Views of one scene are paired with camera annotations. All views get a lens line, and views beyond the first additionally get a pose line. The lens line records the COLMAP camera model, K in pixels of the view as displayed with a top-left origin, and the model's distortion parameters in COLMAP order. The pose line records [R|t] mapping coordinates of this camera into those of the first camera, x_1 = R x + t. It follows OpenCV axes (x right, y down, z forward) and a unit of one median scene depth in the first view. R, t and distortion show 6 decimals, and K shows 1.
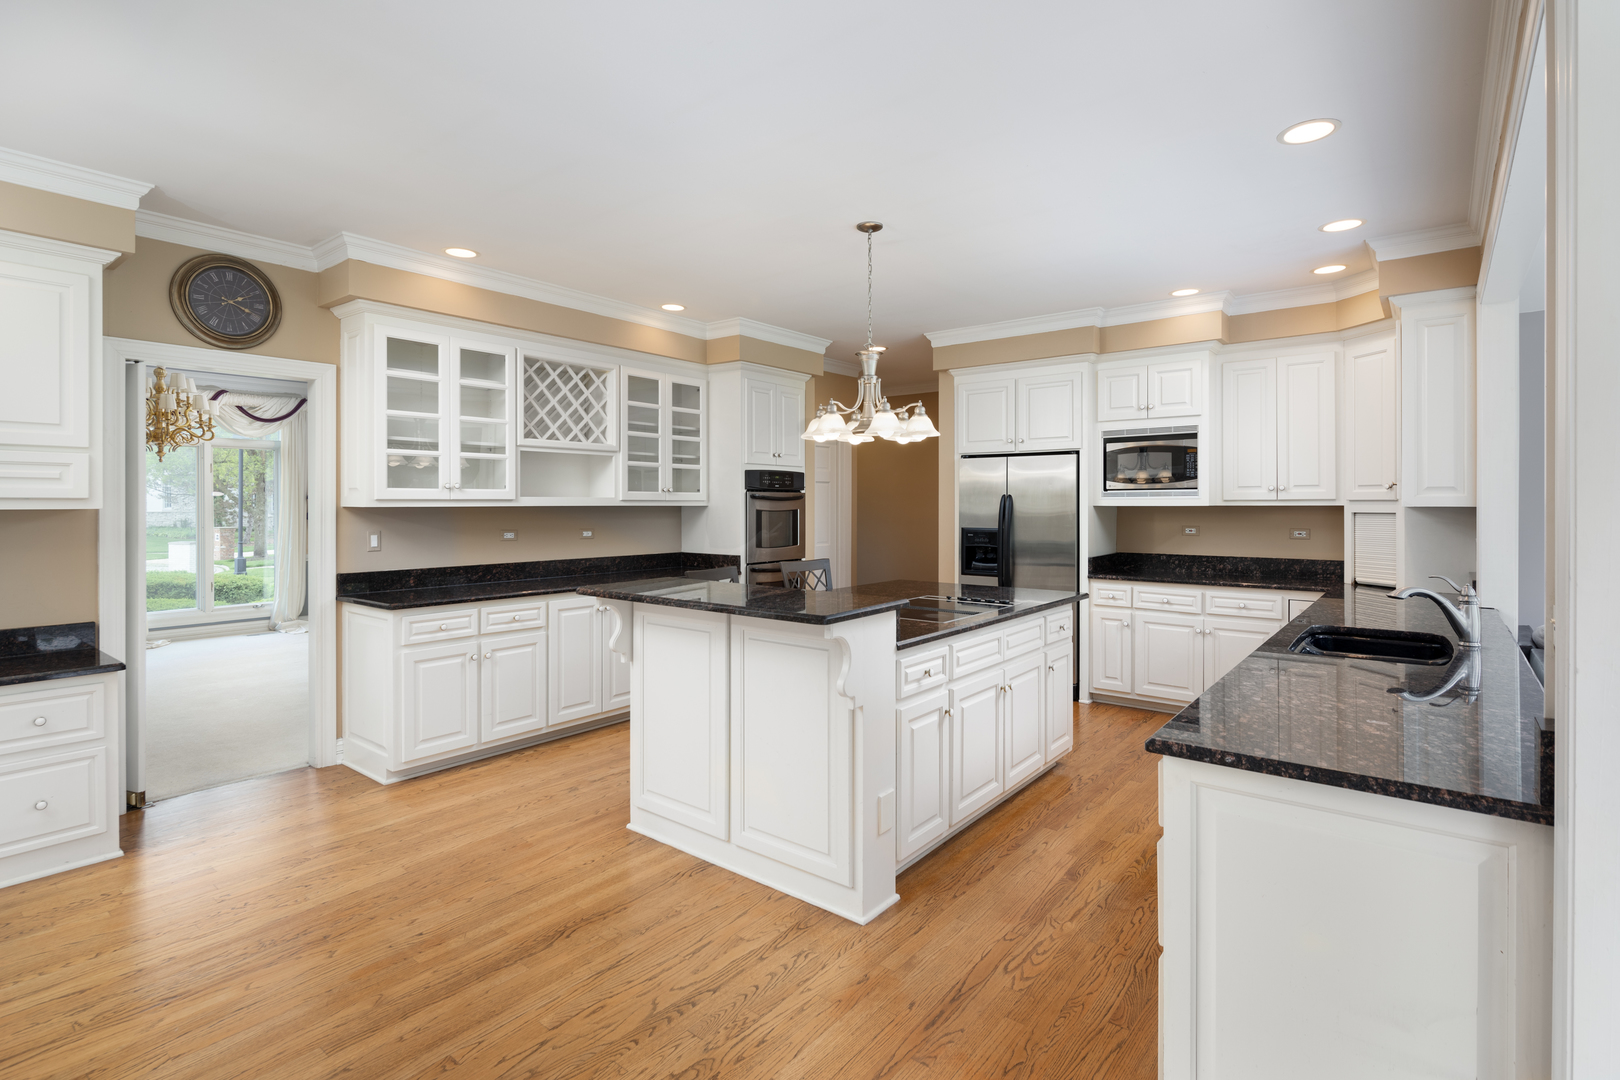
lens RADIAL K [[785.6, 0, 807.8], [0, 785.6, 505.5], [0, 0, 1]] dist [-0.001116, 0.000260]
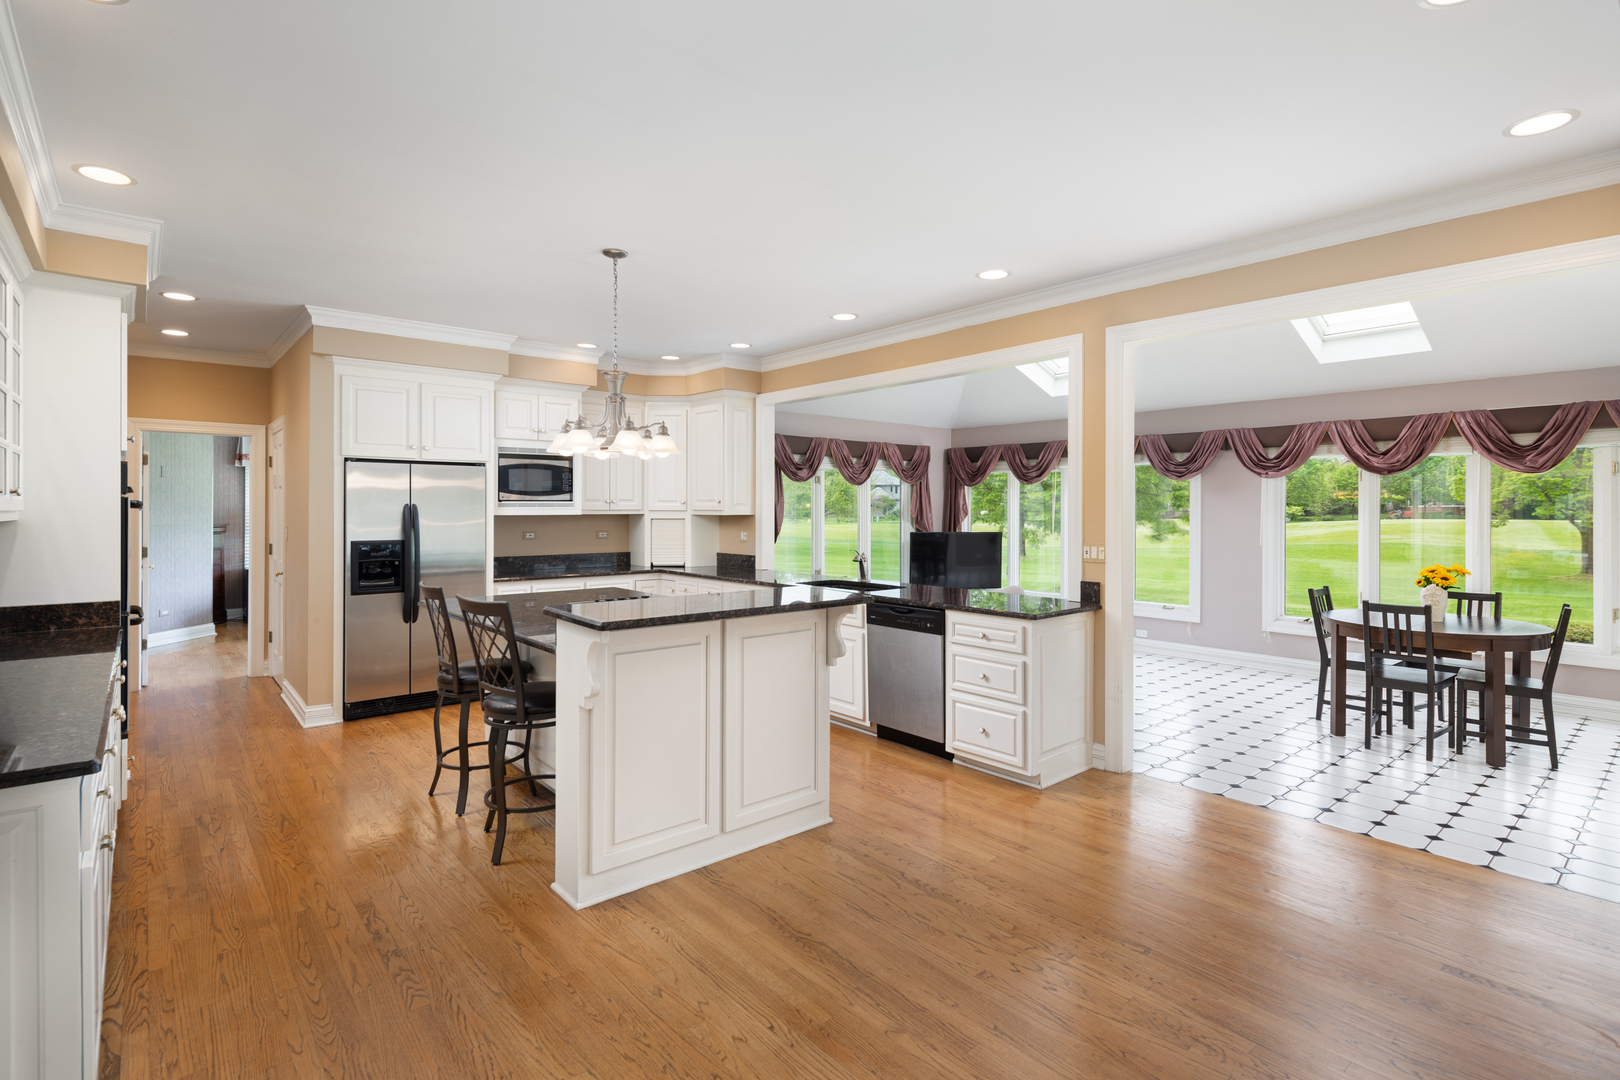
lens RADIAL K [[788.0, 0, 801.5], [0, 788.0, 523.0], [0, 0, 1]] dist [-0.002118, -0.000965]
pose [[0.184389, -0.019329, 0.982663, -0.757717], [-0.000389, 0.999805, 0.019739, -0.013021], [-0.982853, -0.004022, 0.184345, 0.464893]]
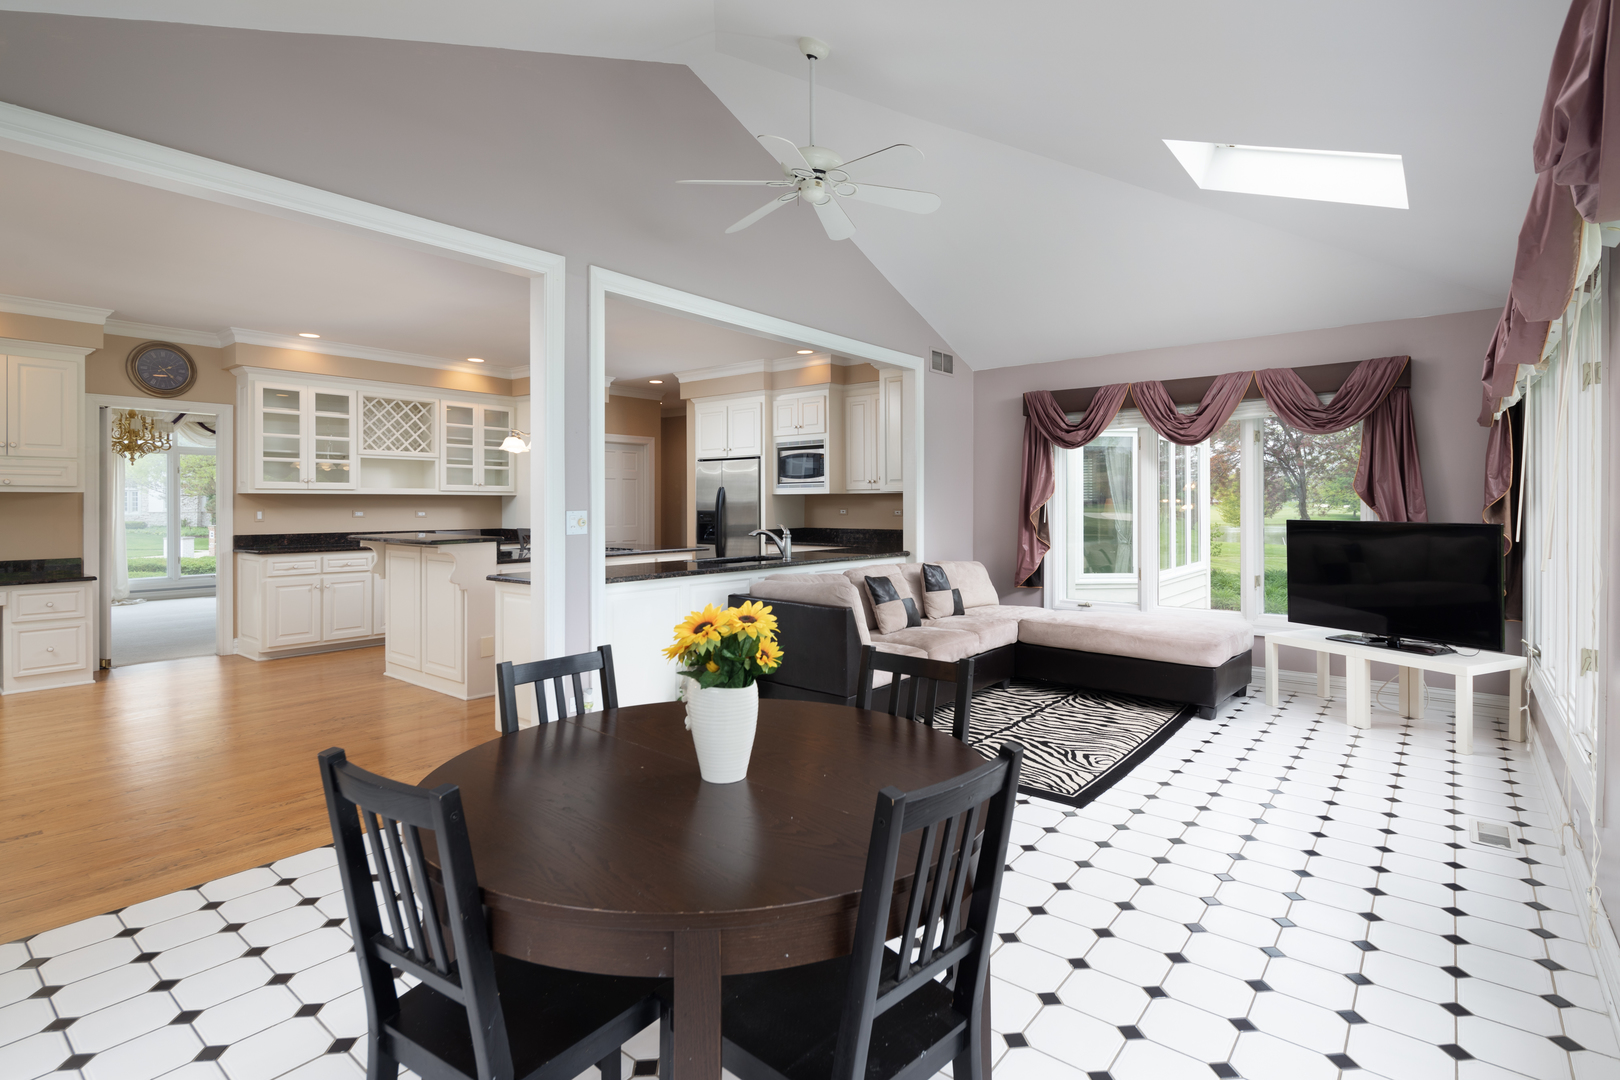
lens RADIAL K [[785.6, 0, 807.8], [0, 785.6, 505.5], [0, 0, 1]] dist [-0.001116, 0.000260]
pose [[0.999988, -0.001825, -0.004526, 0.530783], [0.001817, 0.999996, -0.001971, 0.029168], [0.004530, 0.001963, 0.999988, -0.547511]]
